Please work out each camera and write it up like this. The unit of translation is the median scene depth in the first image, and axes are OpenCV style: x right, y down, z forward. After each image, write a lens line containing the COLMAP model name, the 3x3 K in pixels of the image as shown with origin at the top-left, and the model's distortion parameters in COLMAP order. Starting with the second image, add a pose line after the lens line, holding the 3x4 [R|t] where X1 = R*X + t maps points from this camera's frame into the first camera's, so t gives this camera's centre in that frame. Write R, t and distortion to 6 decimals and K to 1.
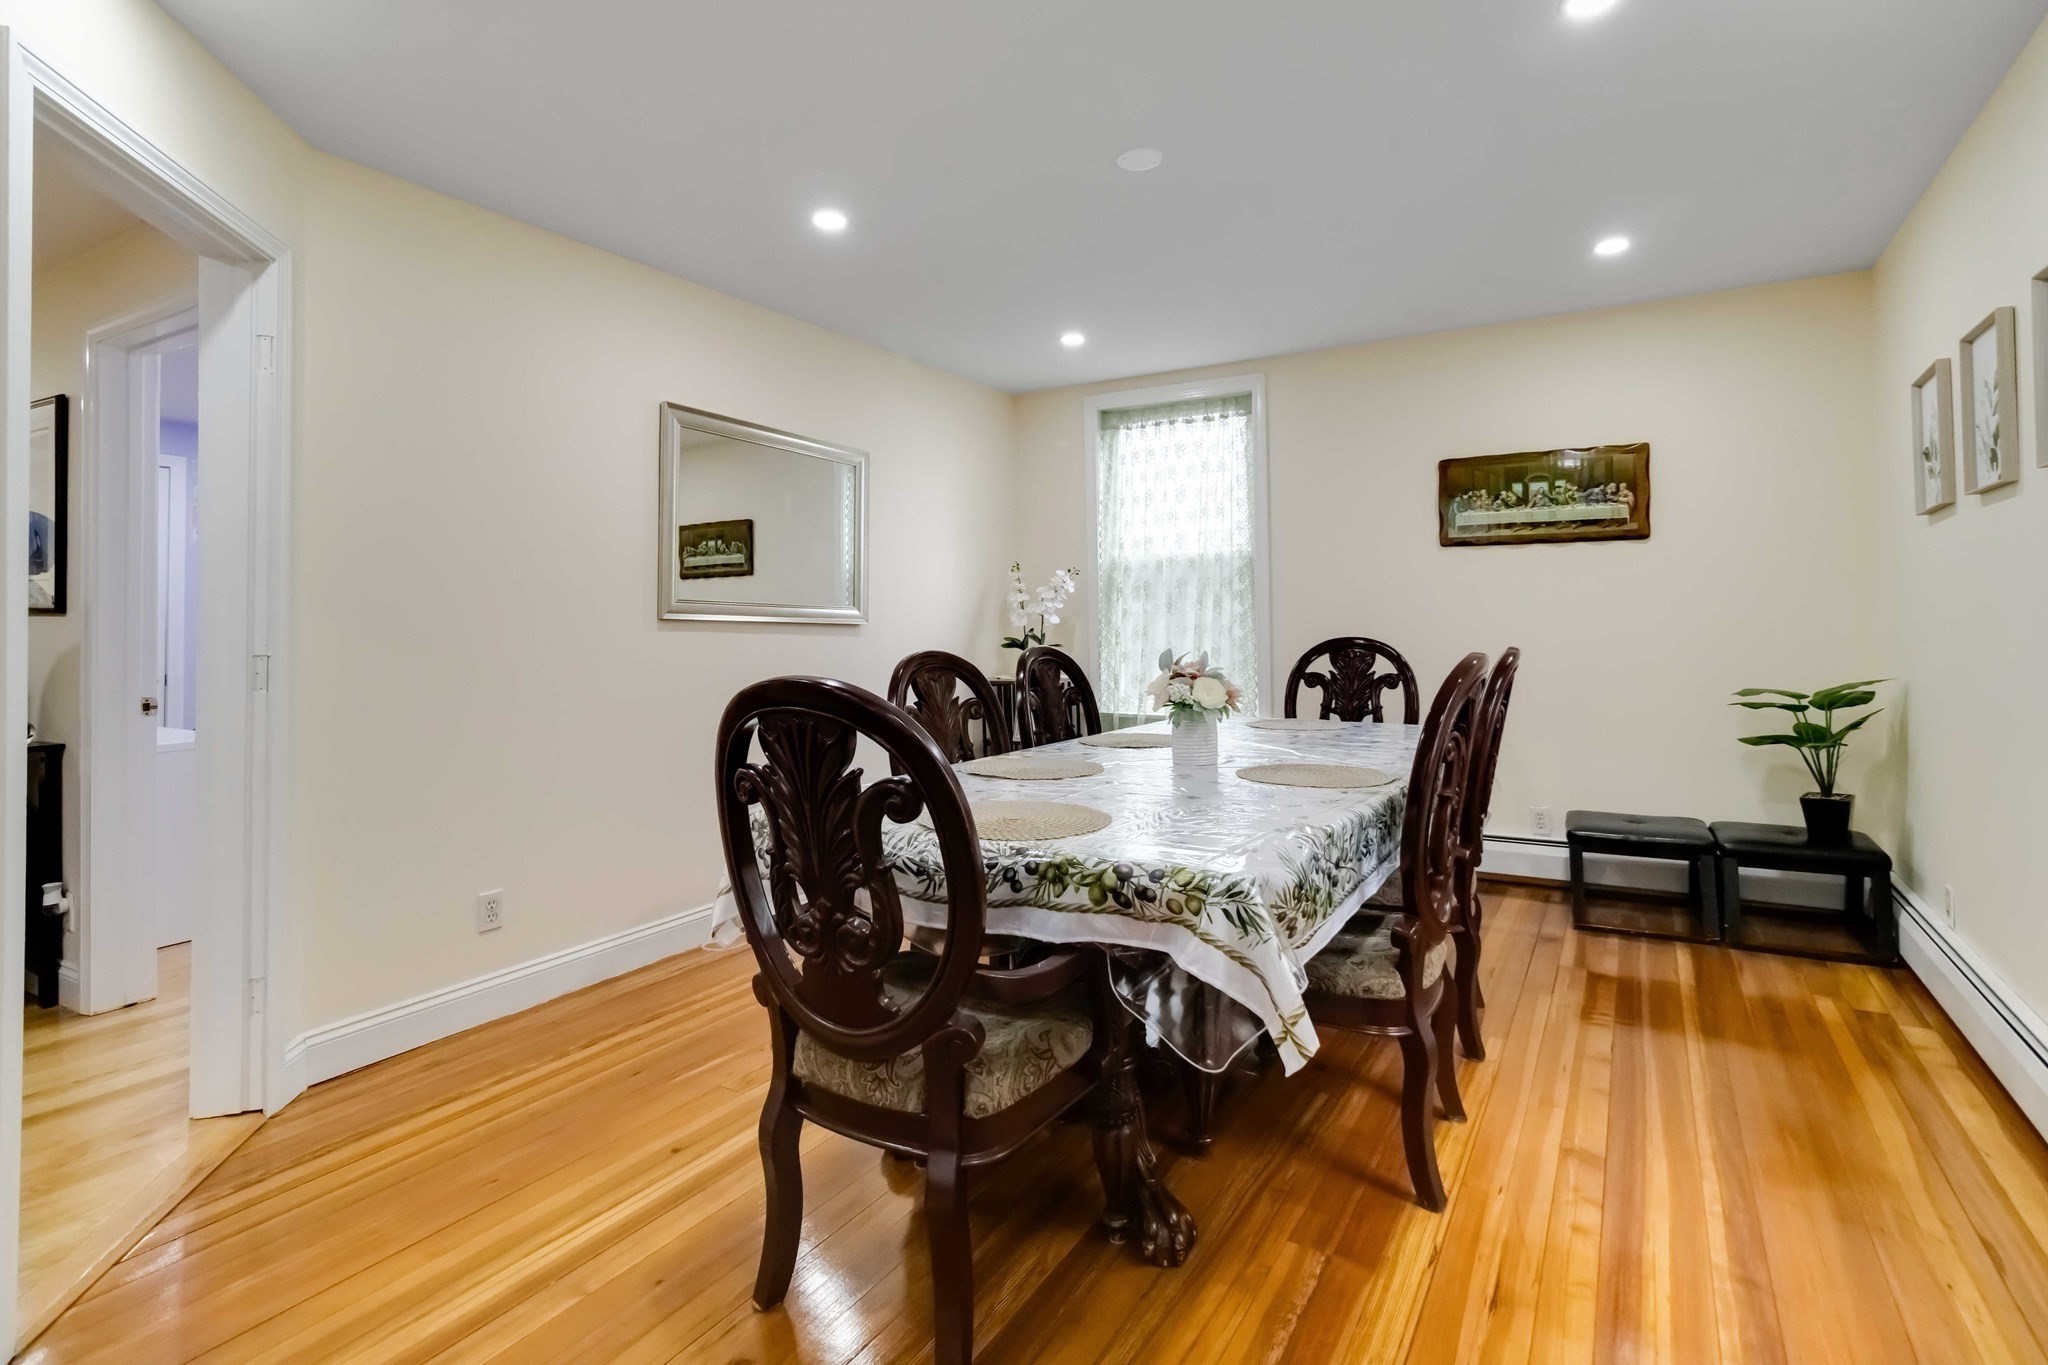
lens RADIAL K [[967.2, 0, 1047.5], [0, 967.2, 609.3], [0, 0, 1]] dist [-0.001768, 0.000360]
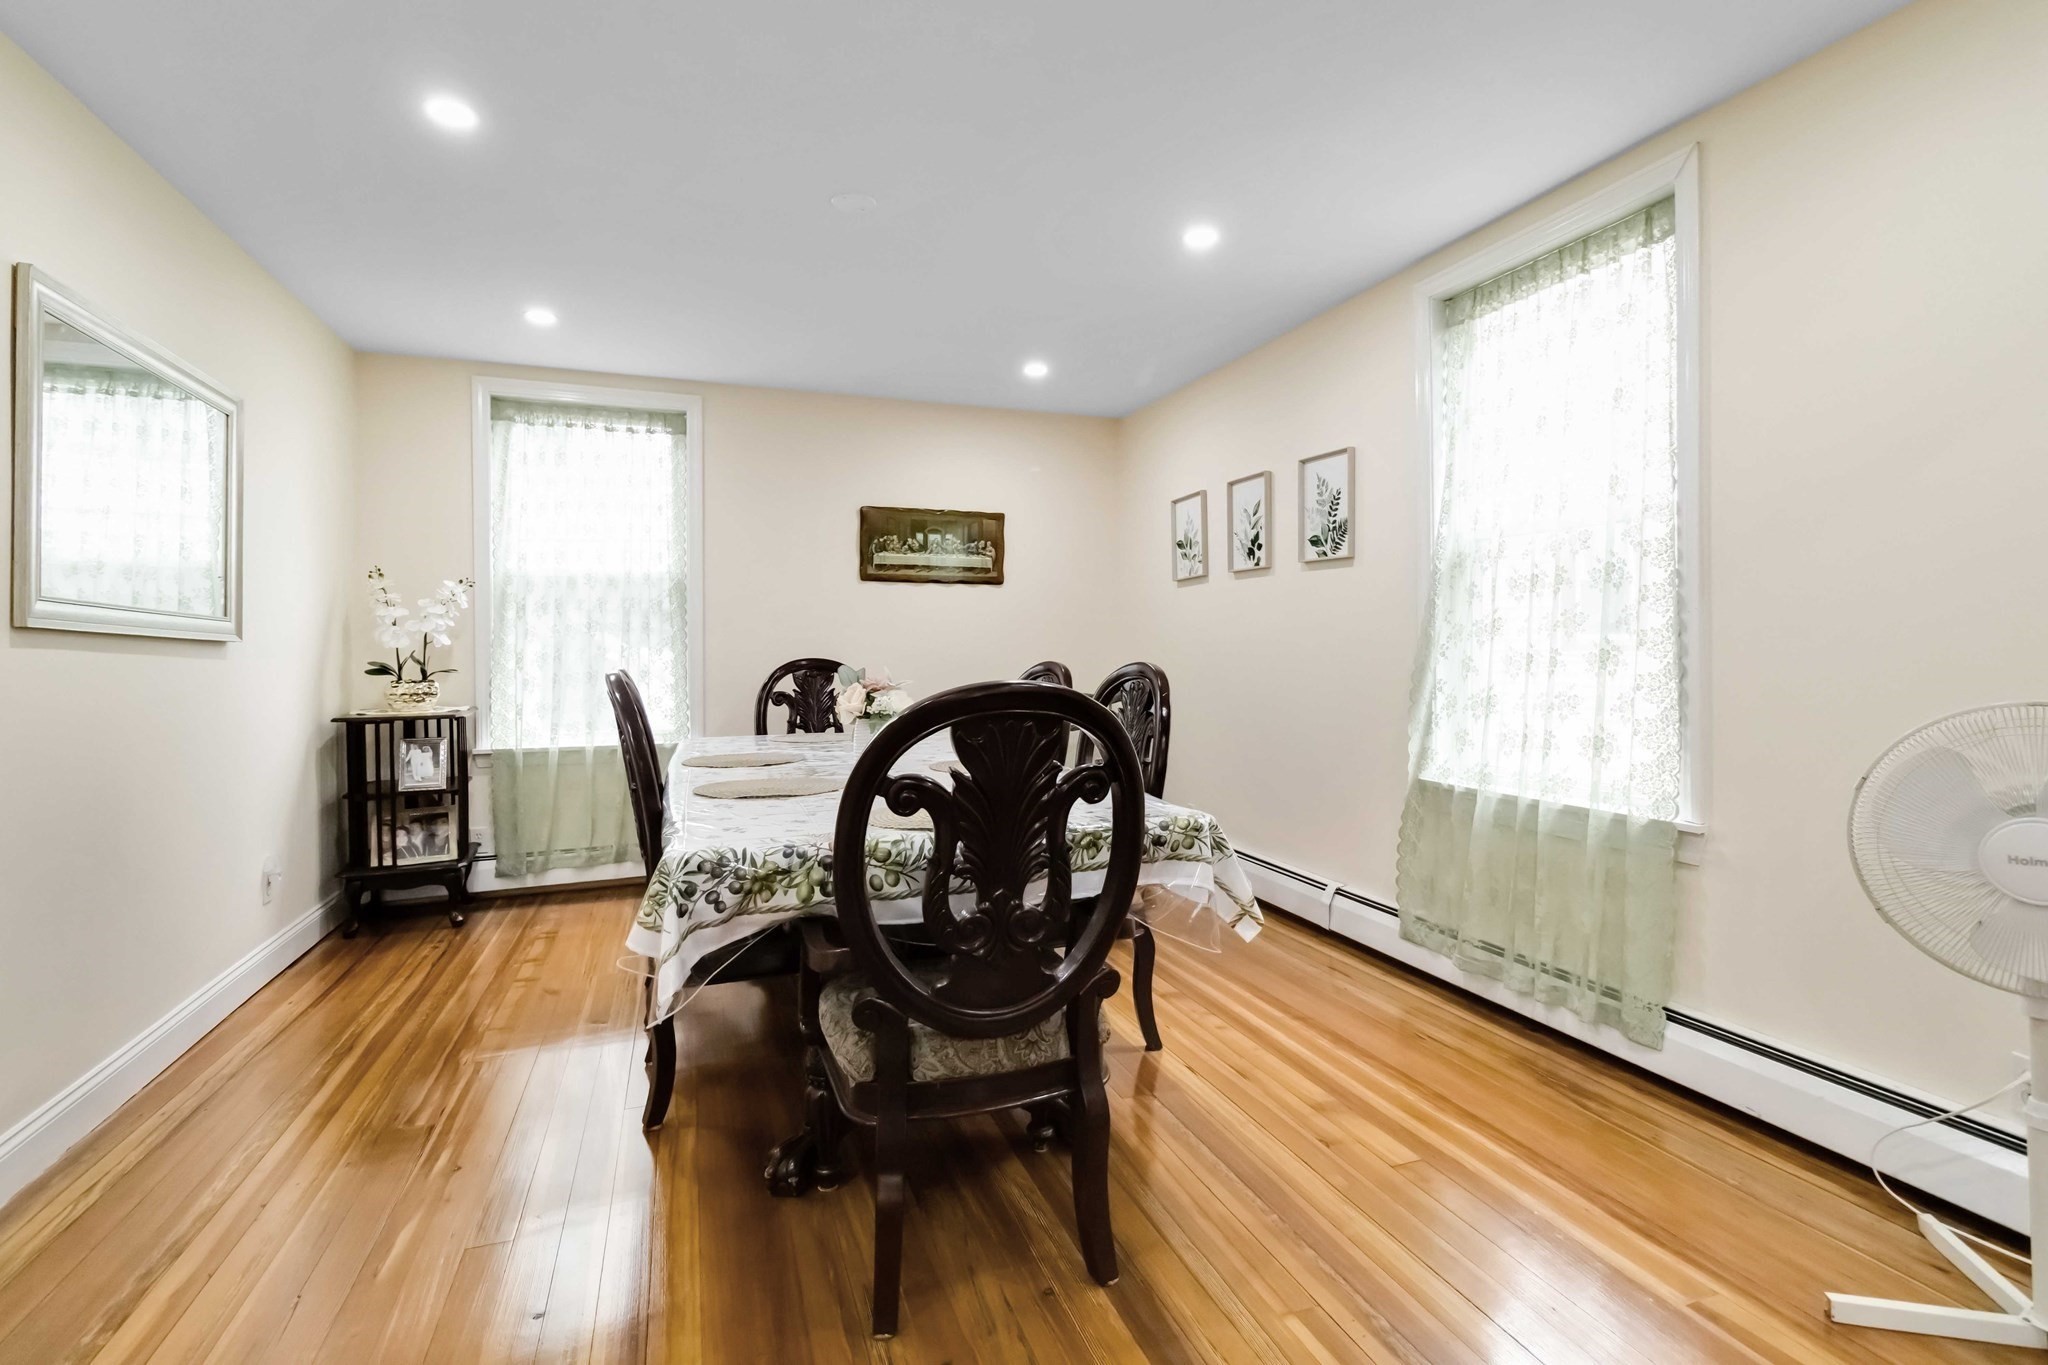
lens RADIAL K [[967.2, 0, 1031.5], [0, 967.2, 641.9], [0, 0, 1]] dist [-0.001768, 0.000360]
pose [[0.630362, 0.010339, 0.776233, -0.381429], [-0.012617, 0.999916, -0.003072, 0.010261], [-0.776199, -0.007857, 0.630439, 0.110687]]
